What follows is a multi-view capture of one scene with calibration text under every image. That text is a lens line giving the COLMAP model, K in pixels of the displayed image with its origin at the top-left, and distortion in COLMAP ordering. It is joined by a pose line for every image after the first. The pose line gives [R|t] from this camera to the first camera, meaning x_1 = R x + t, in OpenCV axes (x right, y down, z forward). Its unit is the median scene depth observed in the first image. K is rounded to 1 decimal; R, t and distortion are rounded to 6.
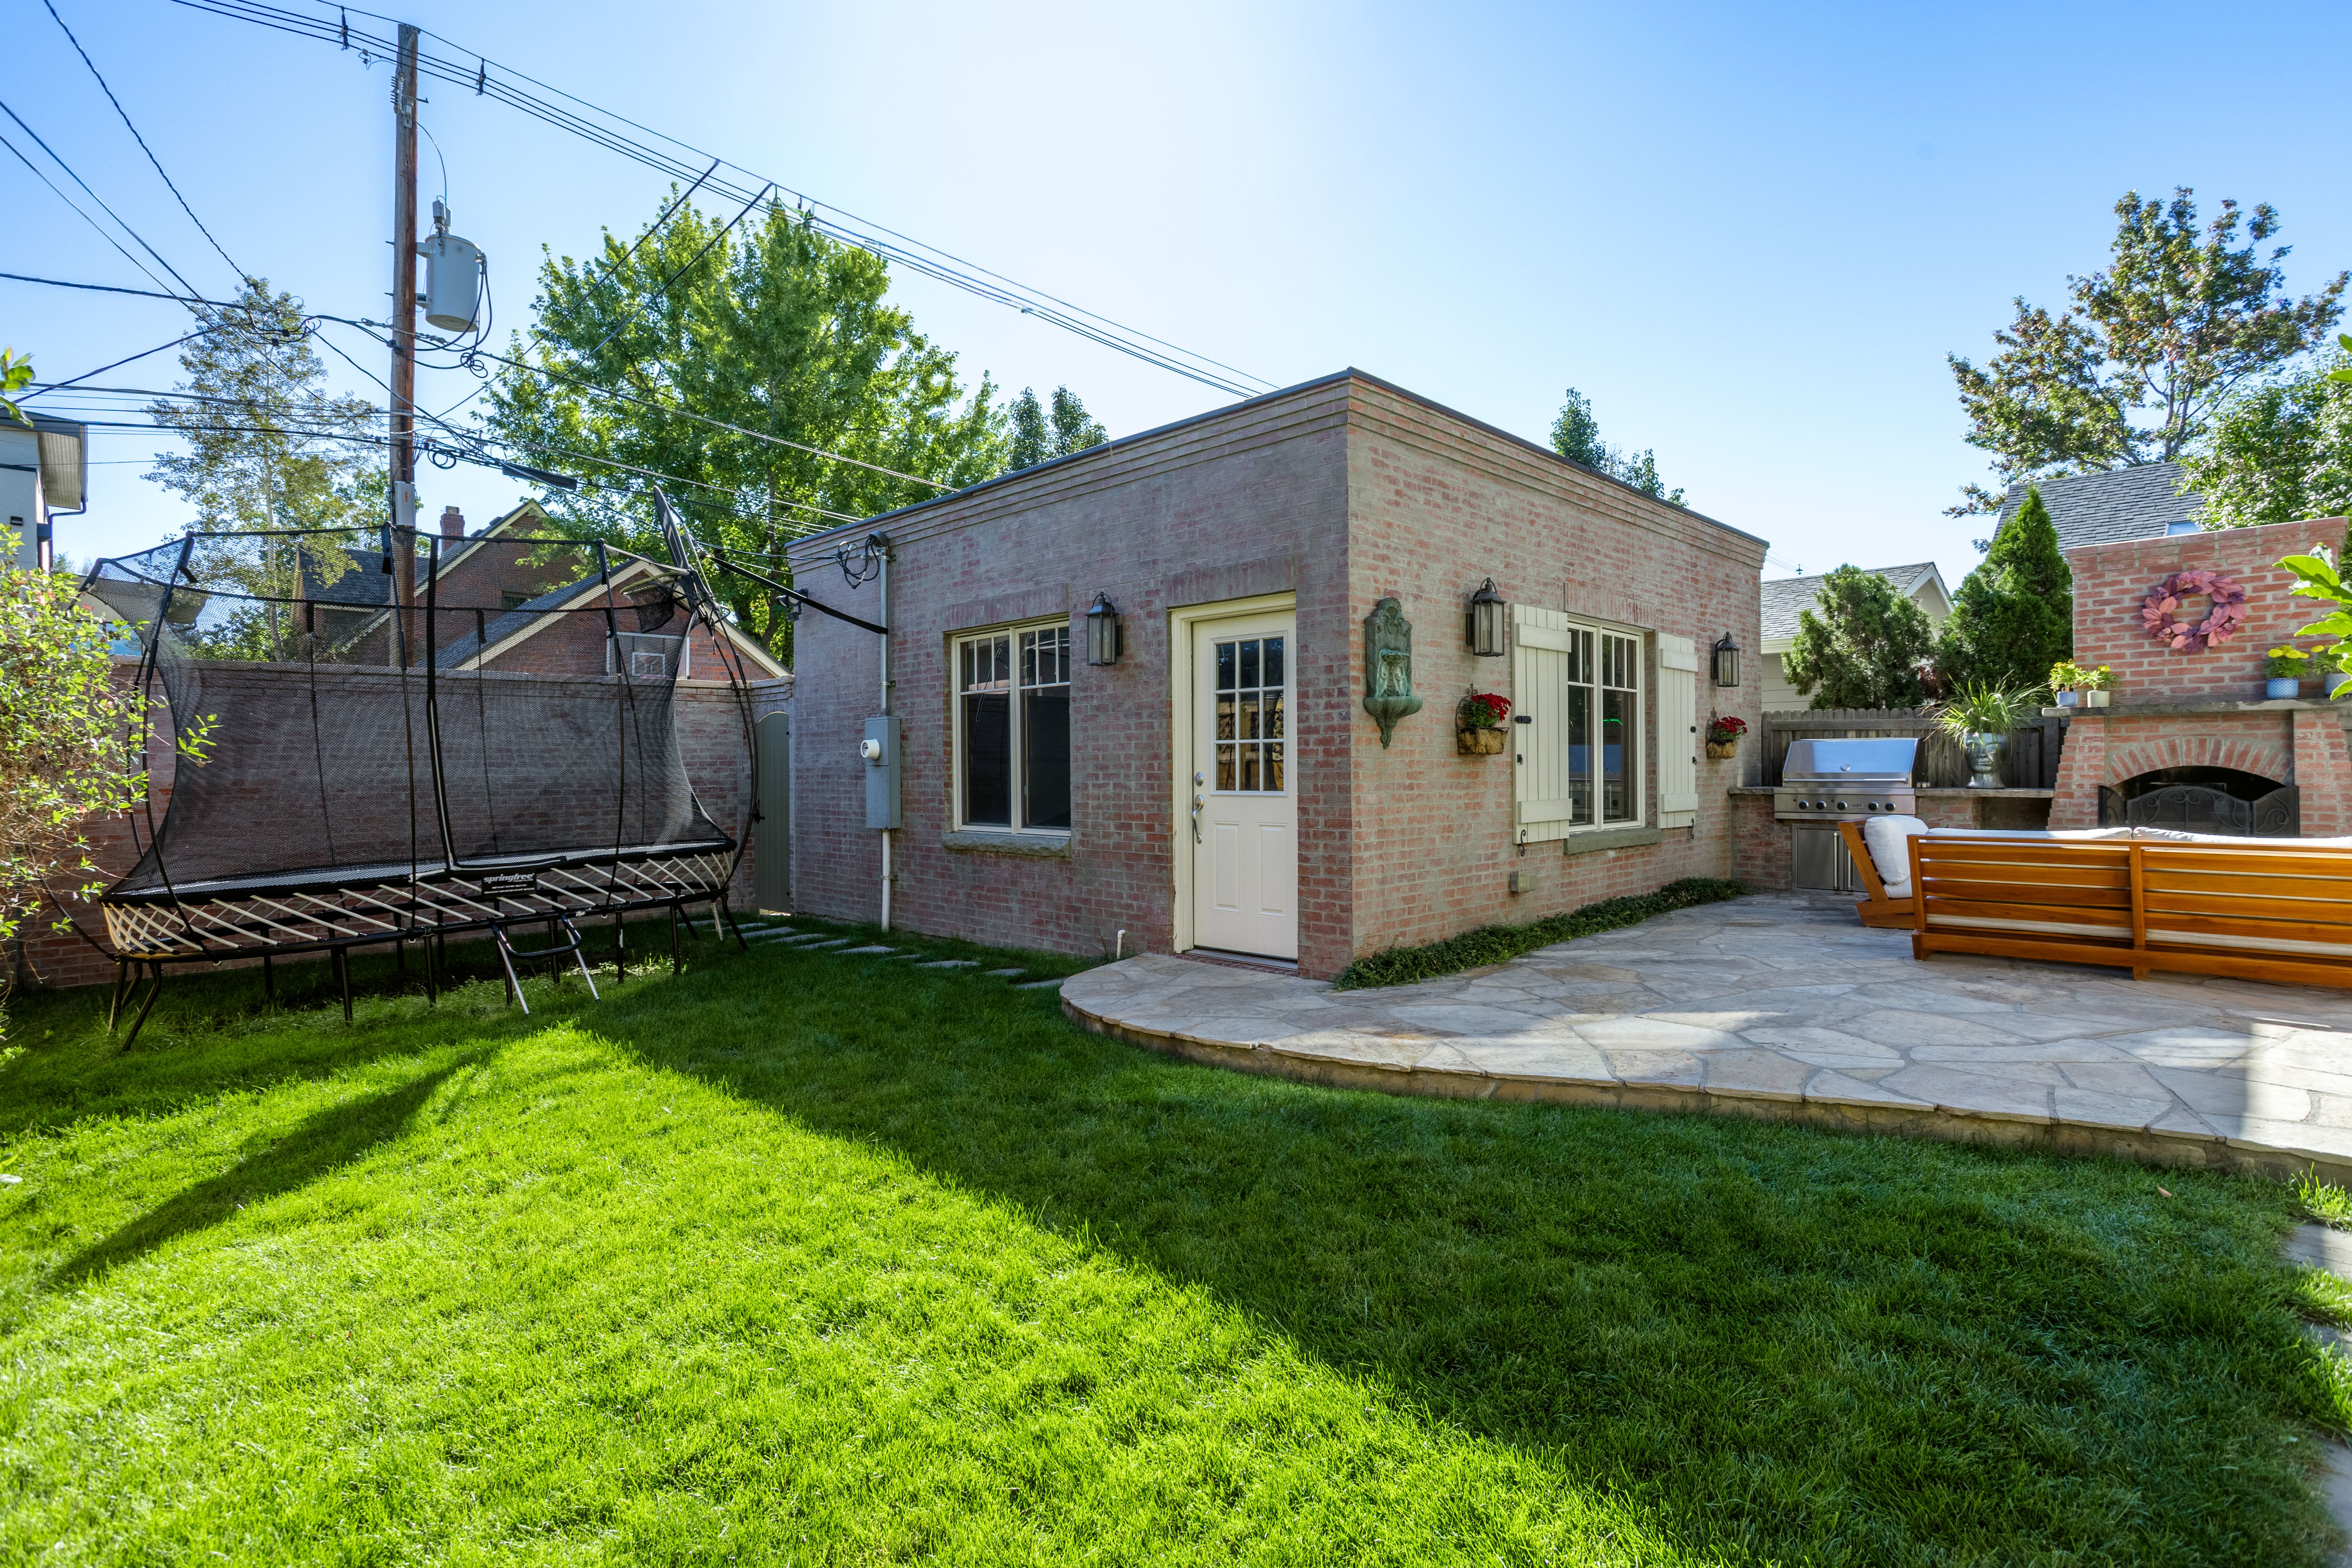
lens RADIAL K [[1153.7, 0, 1176.4], [0, 1153.7, 777.5], [0, 0, 1]] dist [-0.050652, 0.032761]
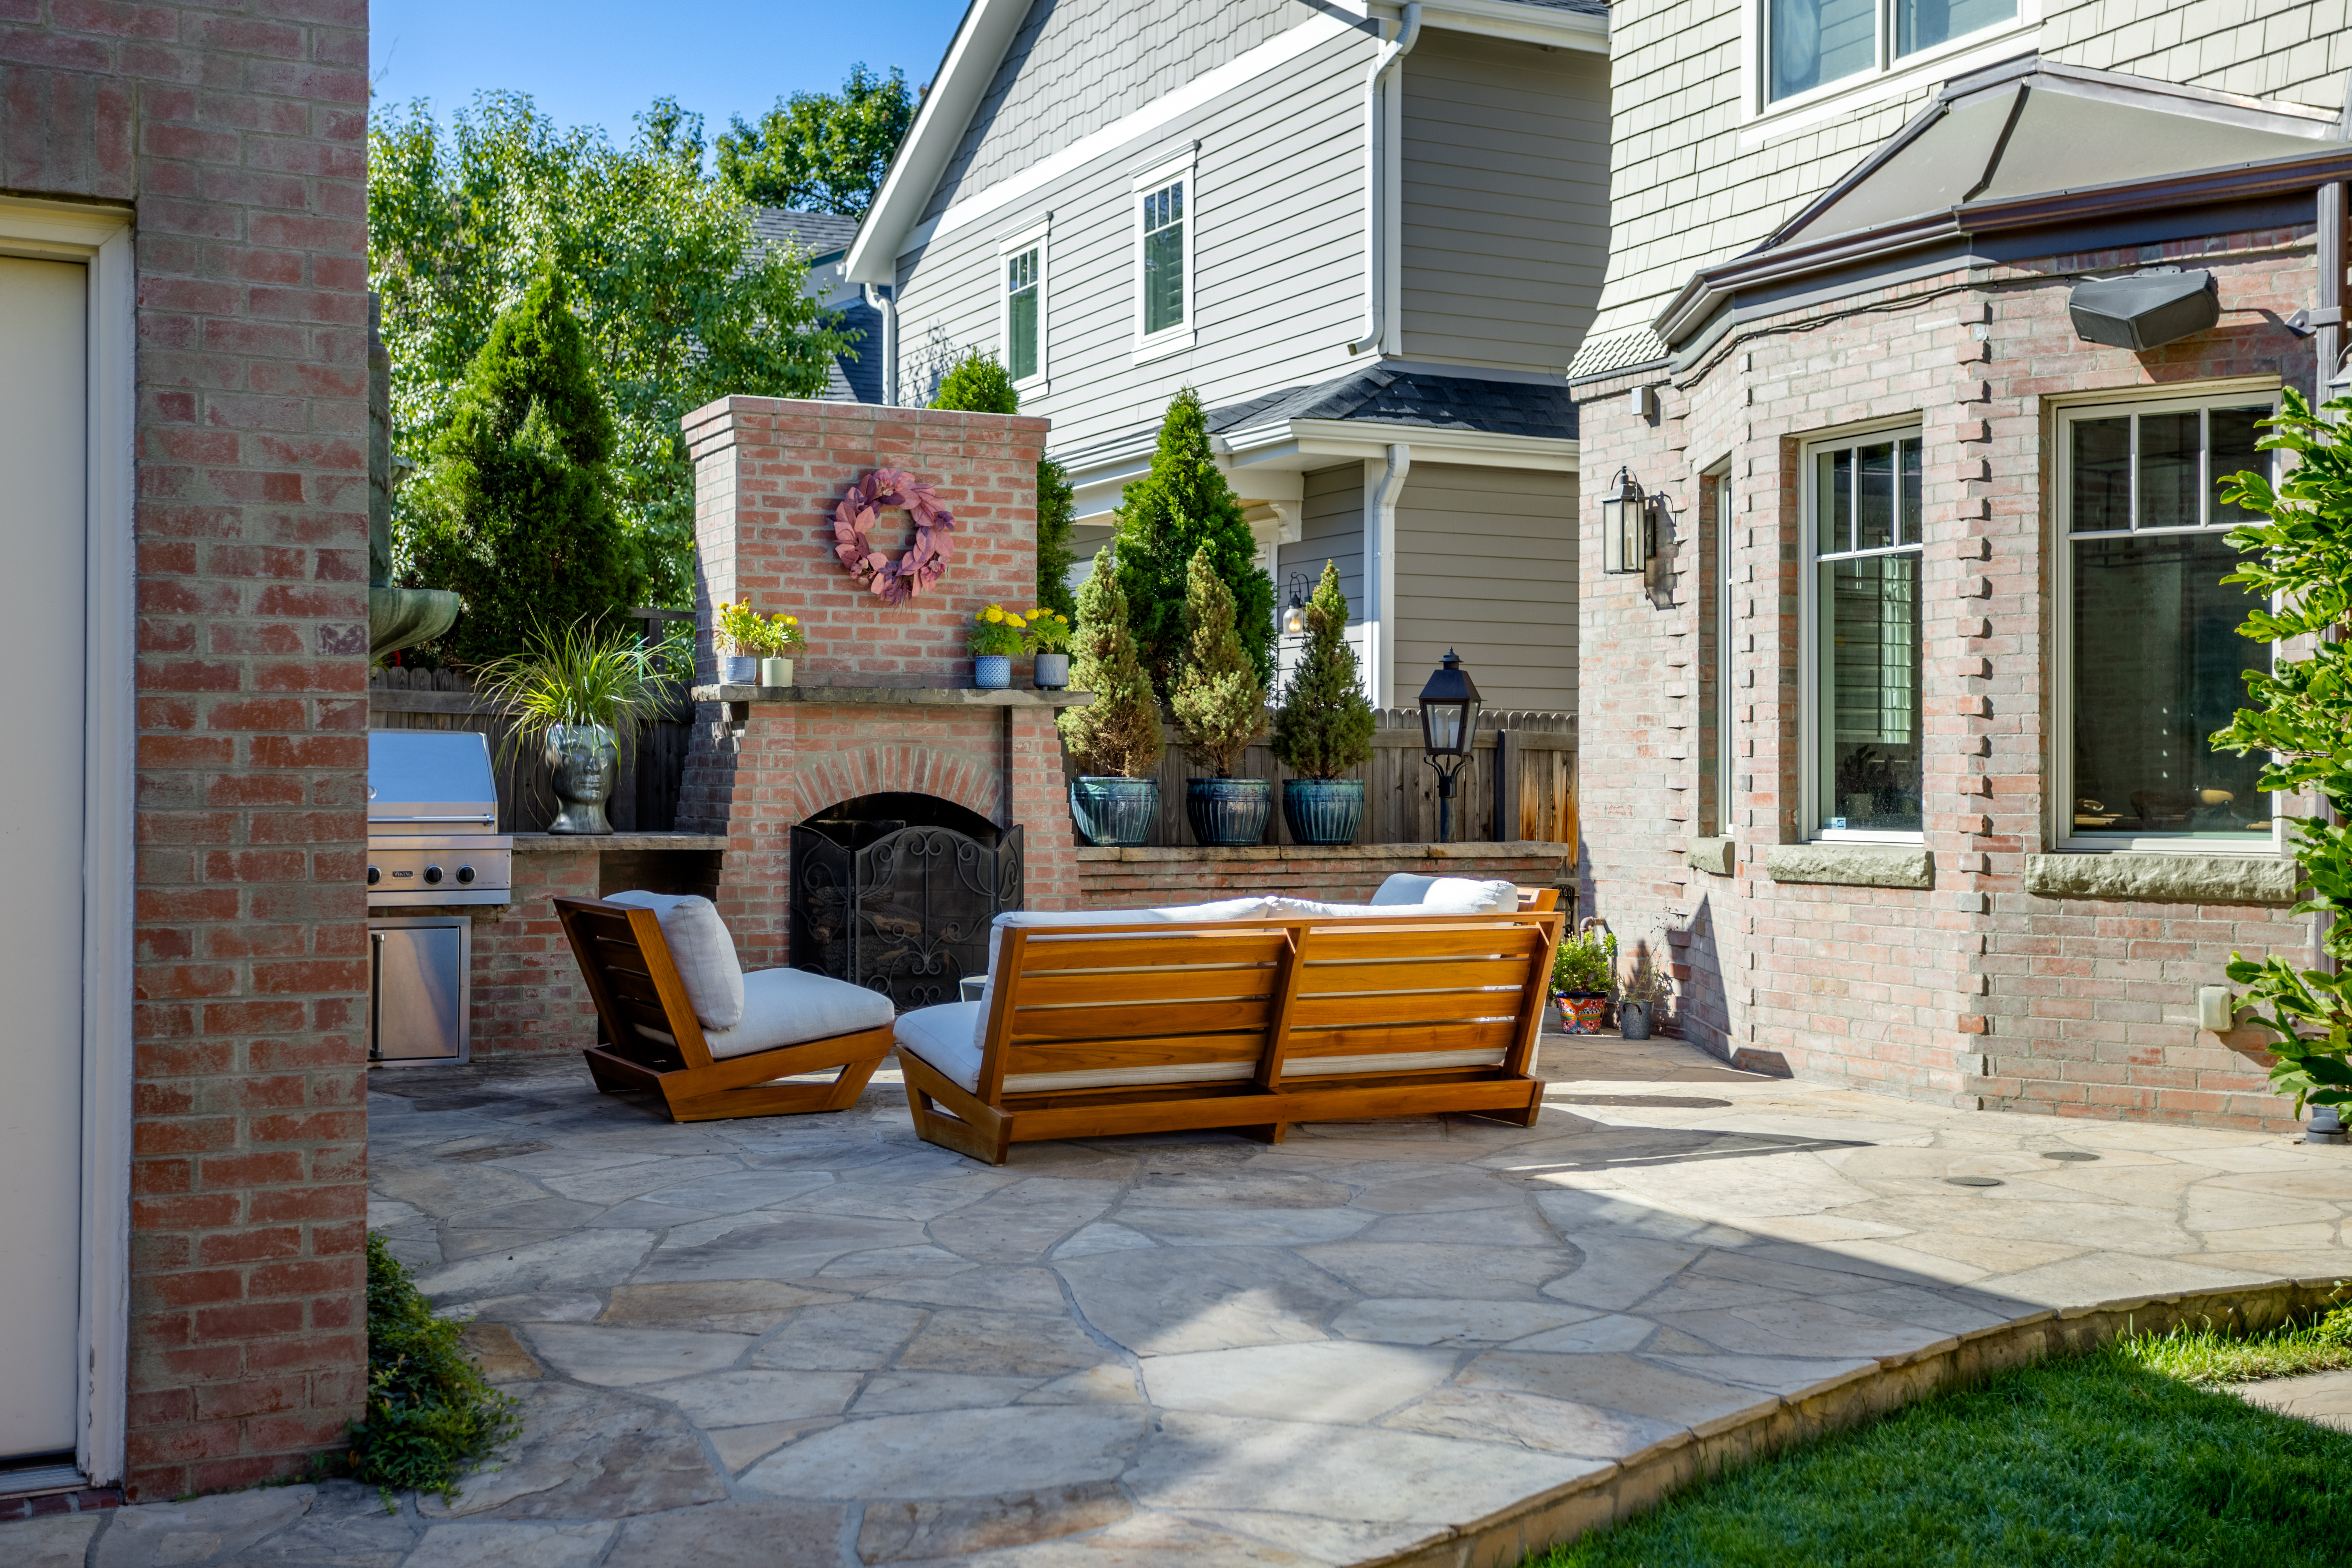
lens RADIAL K [[2598.7, 0, 1178.6], [0, 2598.7, 773.0], [0, 0, 1]] dist [-0.013415, 0.164593]
pose [[0.306463, 0.009229, 0.951838, -0.369991], [0.000102, 0.999953, -0.009728, -0.007246], [-0.951883, 0.003078, 0.306447, 0.435008]]
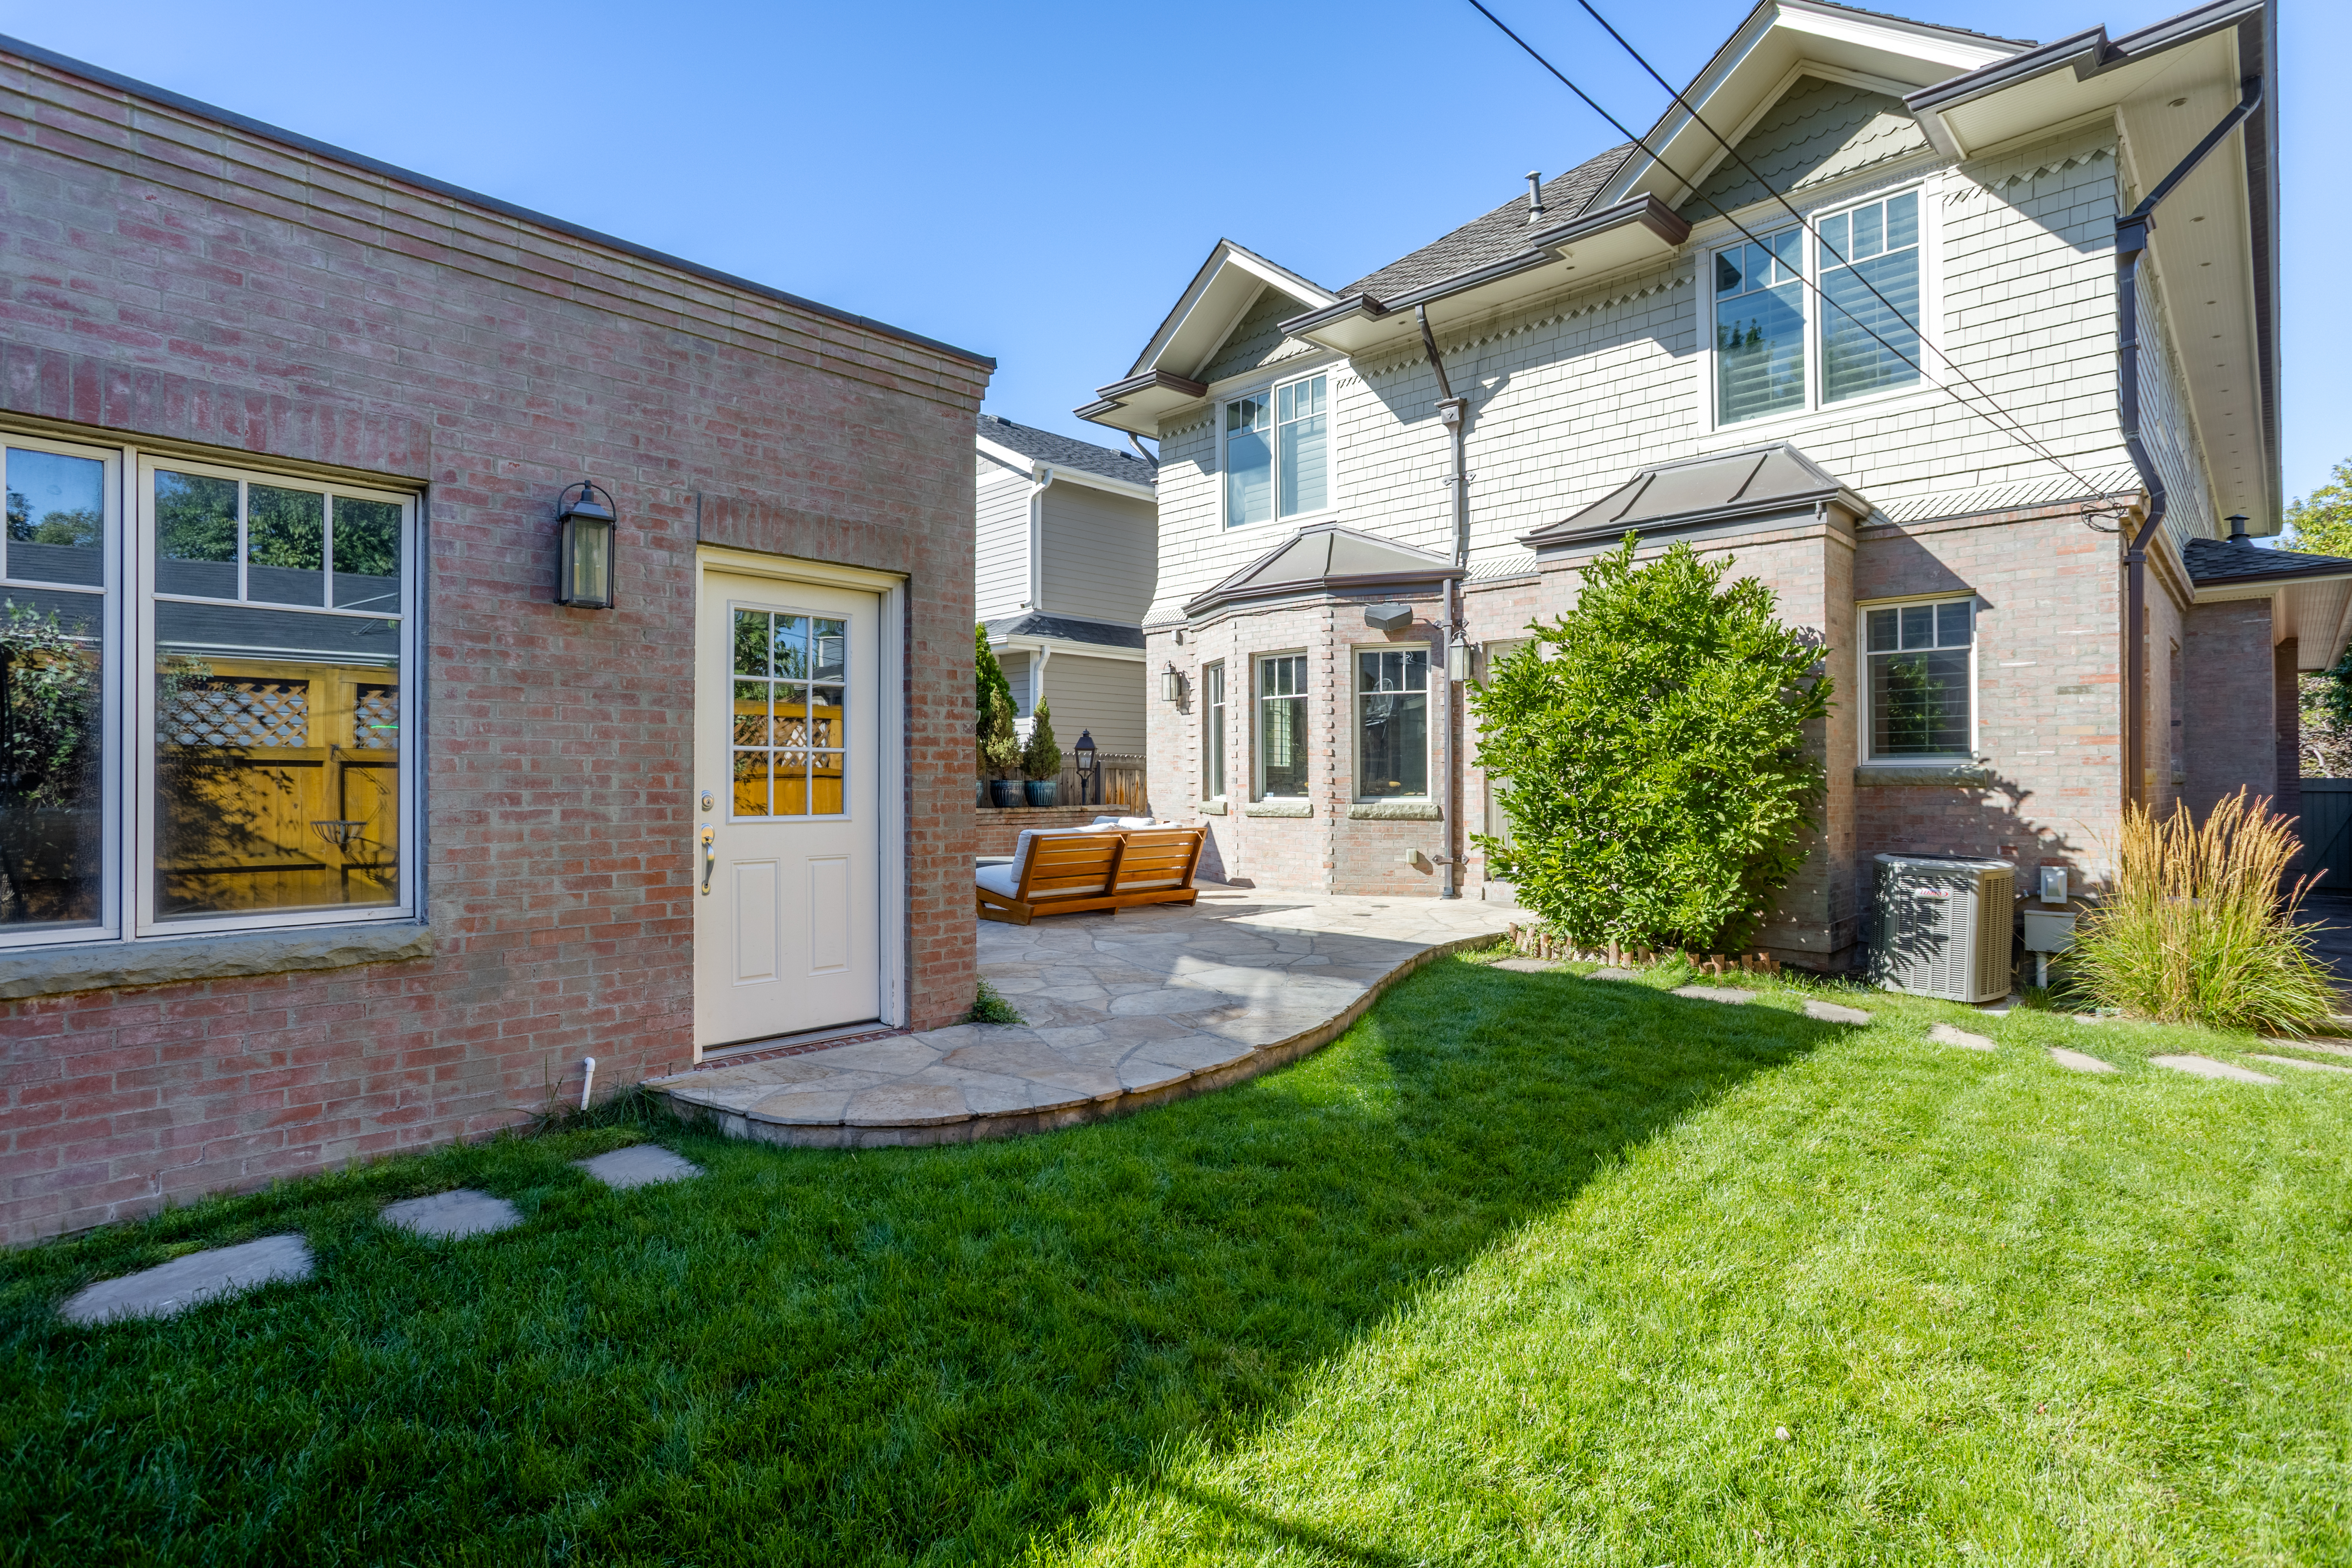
lens RADIAL K [[1153.8, 0, 1176.4], [0, 1153.8, 777.5], [0, 0, 1]] dist [-0.050652, 0.032761]
pose [[-0.021404, 0.010949, 0.999711, -0.601690], [0.007870, 0.999911, -0.010782, -0.002789], [-0.999740, 0.007637, -0.021488, 0.669194]]
